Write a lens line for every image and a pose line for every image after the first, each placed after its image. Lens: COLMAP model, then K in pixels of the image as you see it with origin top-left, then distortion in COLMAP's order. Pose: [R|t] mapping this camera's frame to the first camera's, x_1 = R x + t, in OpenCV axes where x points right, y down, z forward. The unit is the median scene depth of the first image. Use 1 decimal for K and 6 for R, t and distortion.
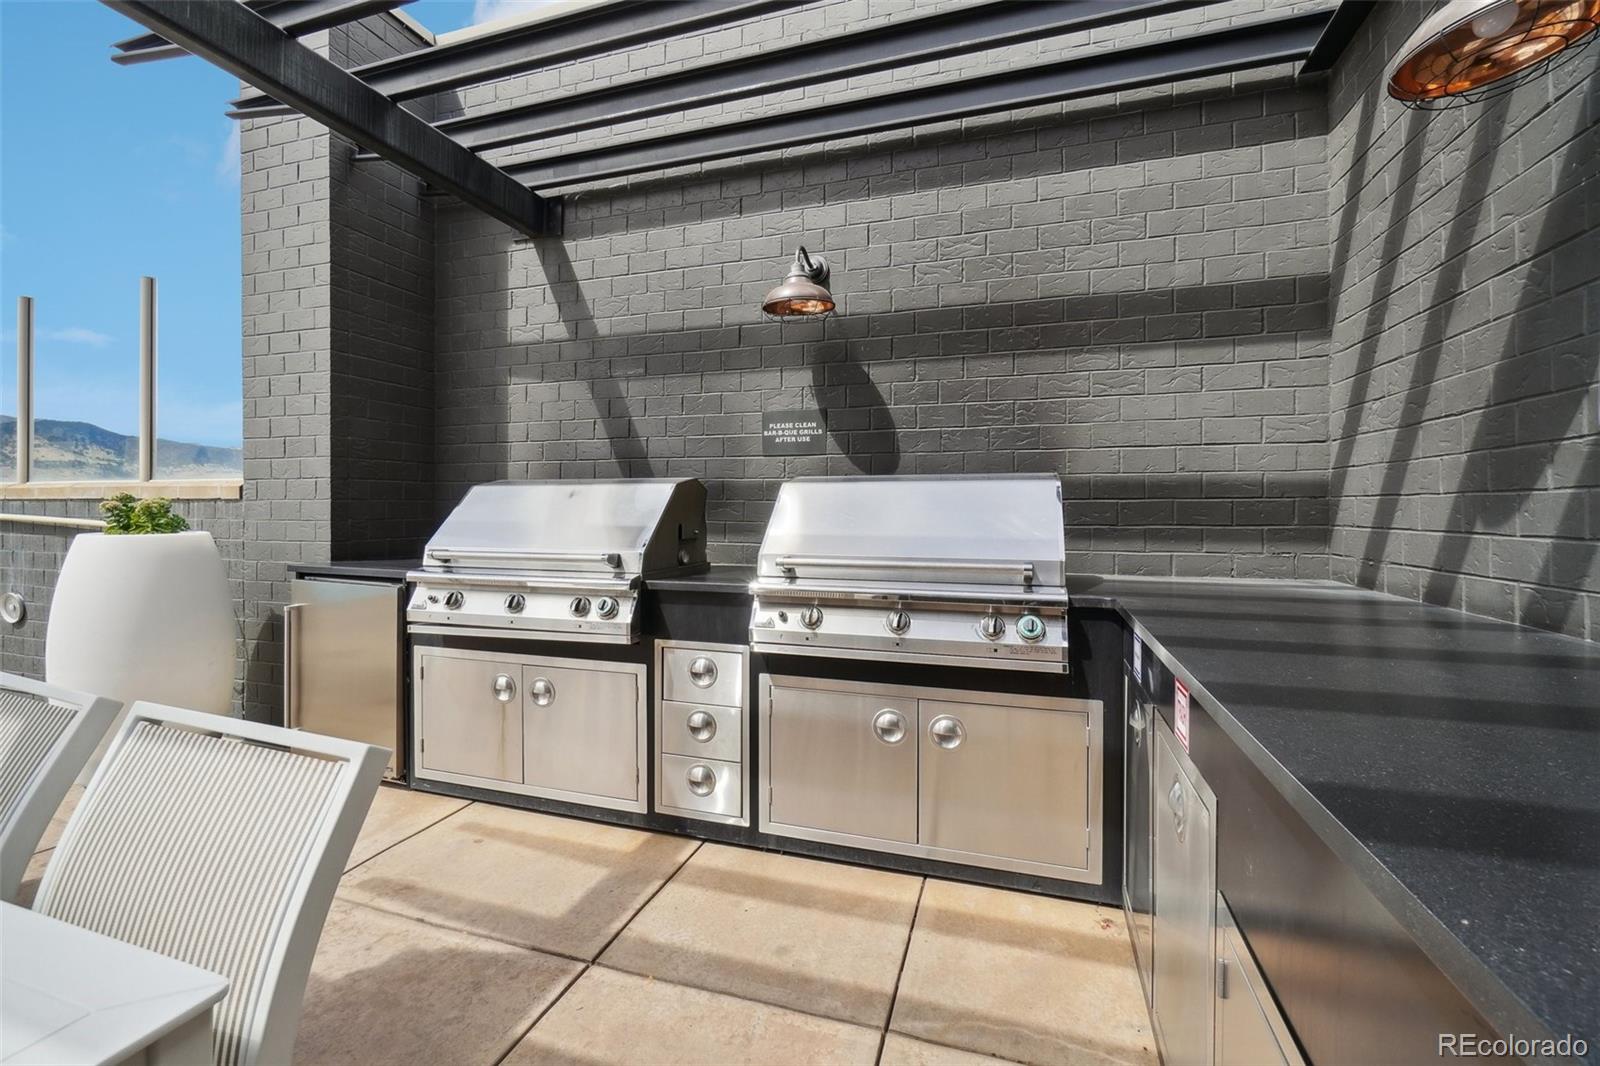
lens RADIAL K [[677.0, 0, 796.5], [0, 677.0, 524.0], [0, 0, 1]] dist [0.000026, 0.000042]
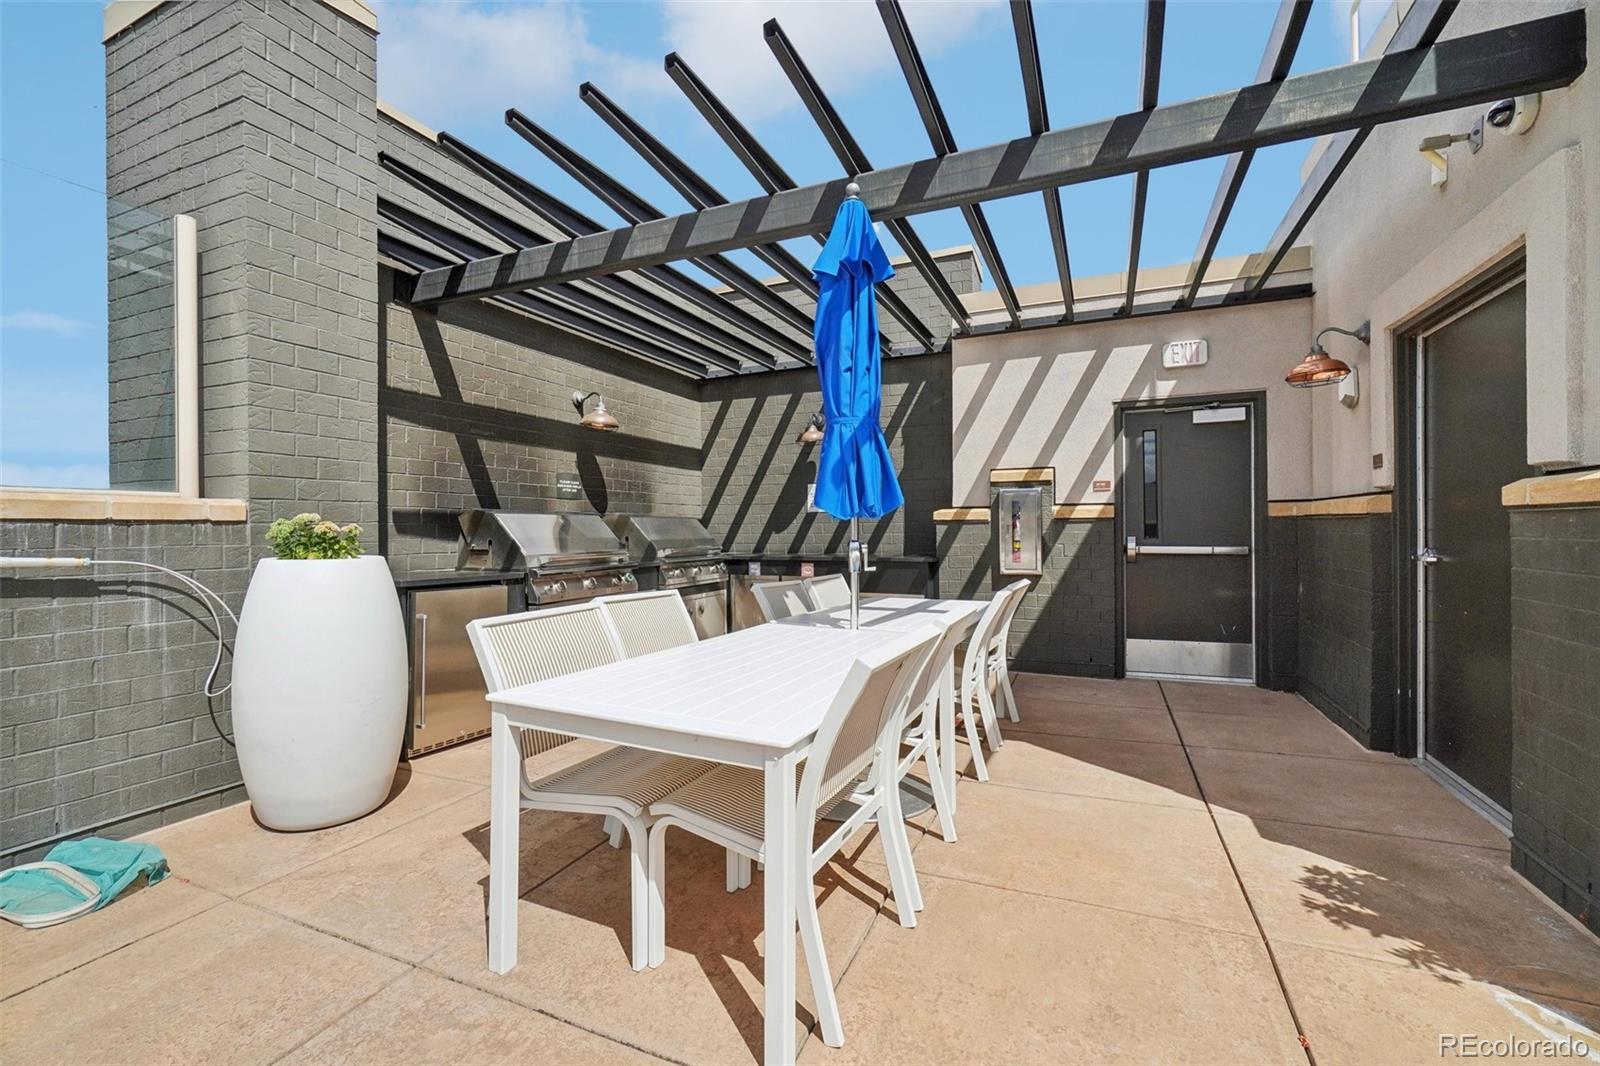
lens RADIAL K [[677.0, 0, 796.5], [0, 677.0, 524.0], [0, 0, 1]] dist [0.000026, 0.000042]
pose [[0.104993, 0.001592, 0.994472, -1.729316], [0.022428, 0.999741, -0.003968, -0.014738], [-0.994220, 0.022721, 0.104930, 0.219430]]
